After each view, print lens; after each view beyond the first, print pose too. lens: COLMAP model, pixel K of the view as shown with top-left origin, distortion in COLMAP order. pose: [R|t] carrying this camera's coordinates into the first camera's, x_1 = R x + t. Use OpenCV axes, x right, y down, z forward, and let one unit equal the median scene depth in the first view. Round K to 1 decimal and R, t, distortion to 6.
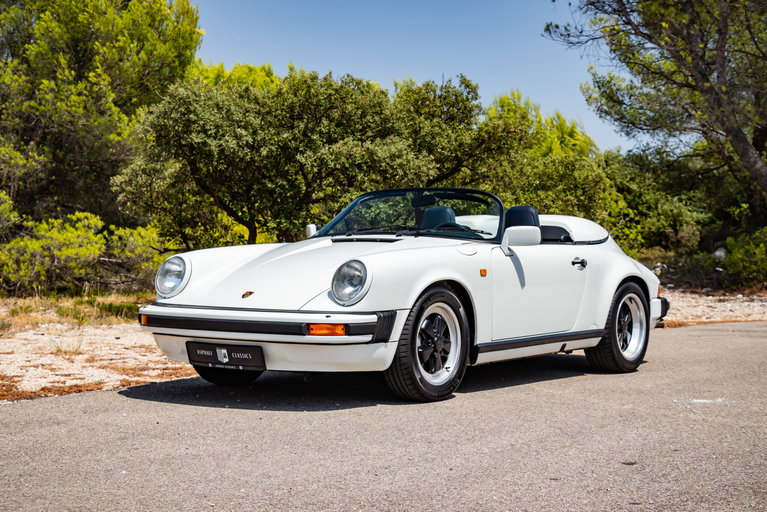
lens RADIAL K [[1348.2, 0, 383.5], [0, 1348.2, 256.0], [0, 0, 1]] dist [0.401028, 0.055863]
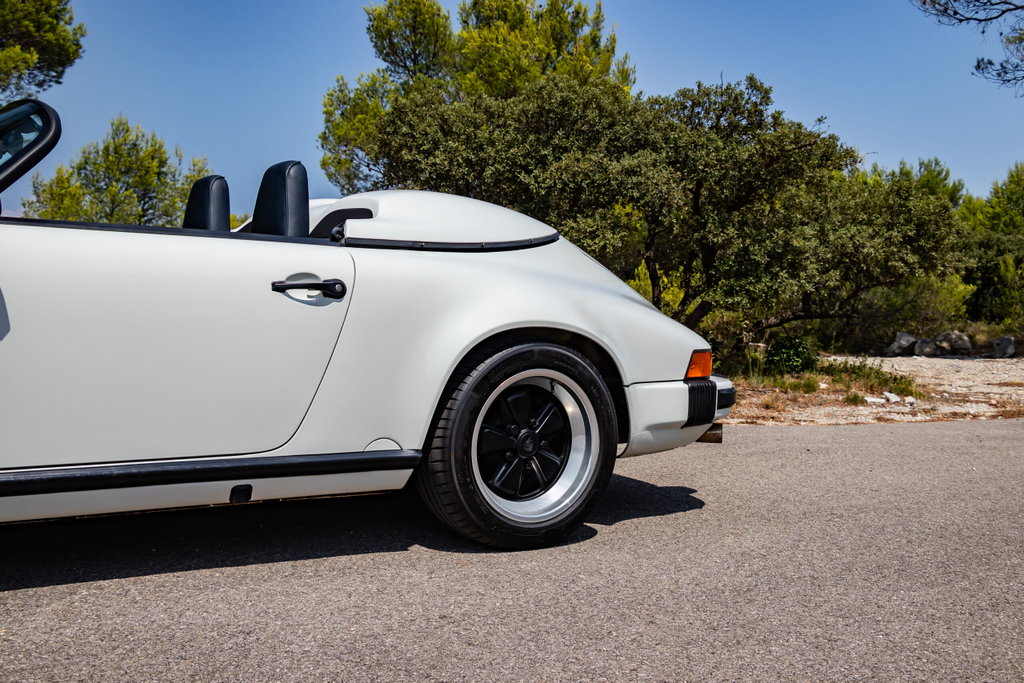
lens RADIAL K [[1095.2, 0, 512.0], [0, 1095.2, 341.5], [0, 0, 1]] dist [-0.132600, 0.323428]
pose [[0.930566, 0.046748, -0.363128, 0.100421], [-0.037572, 0.998772, 0.032296, 0.002699], [0.364192, -0.016410, 0.931179, 0.227847]]
